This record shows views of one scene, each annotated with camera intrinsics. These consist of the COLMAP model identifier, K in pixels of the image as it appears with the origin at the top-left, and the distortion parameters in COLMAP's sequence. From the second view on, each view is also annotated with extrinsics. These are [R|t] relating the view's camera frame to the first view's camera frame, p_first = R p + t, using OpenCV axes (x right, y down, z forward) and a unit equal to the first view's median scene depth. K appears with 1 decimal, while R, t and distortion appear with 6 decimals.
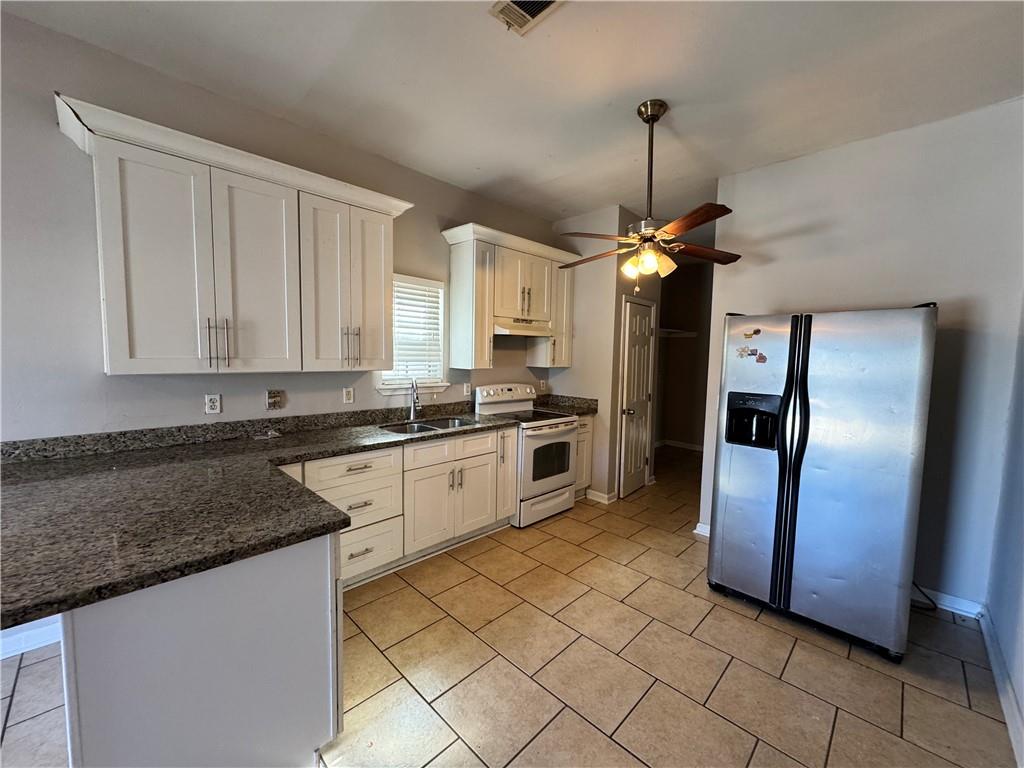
lens RADIAL K [[412.6, 0, 513.9], [0, 412.6, 386.7], [0, 0, 1]] dist [0.004297, 0.000061]
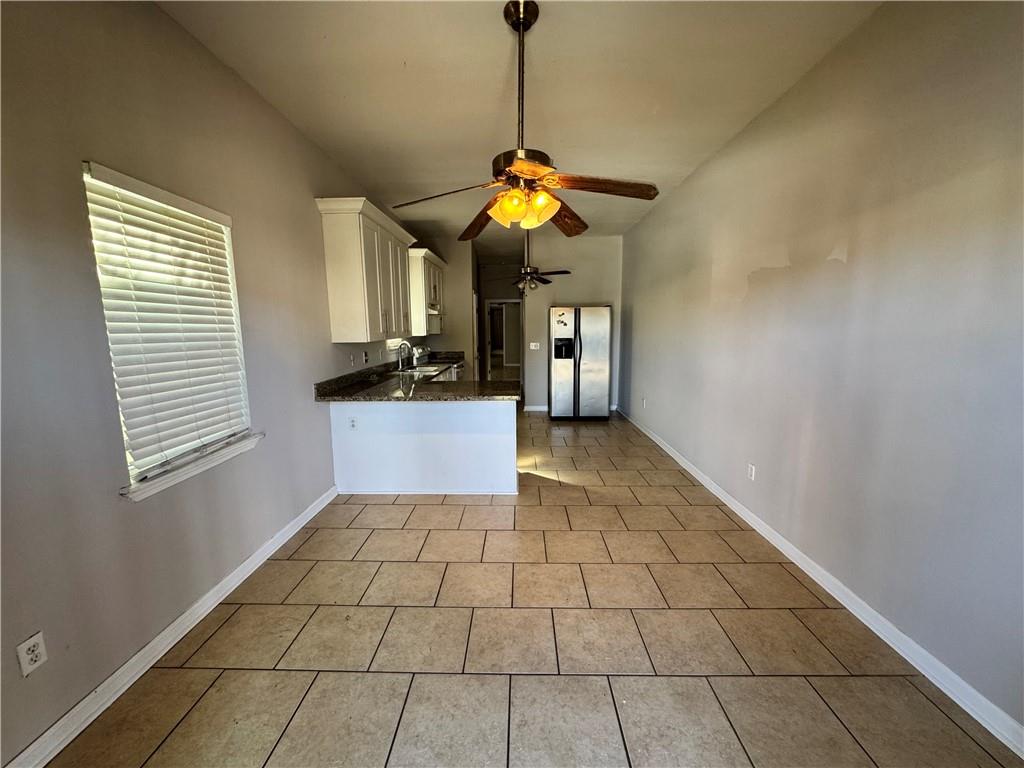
lens RADIAL K [[412.6, 0, 508.7], [0, 412.6, 383.8], [0, 0, 1]] dist [0.004297, 0.000061]
pose [[0.725918, -0.122781, 0.676733, -1.434551], [0.080733, 0.992346, 0.093442, 0.031442], [-0.683026, -0.013197, 0.730275, -0.646494]]
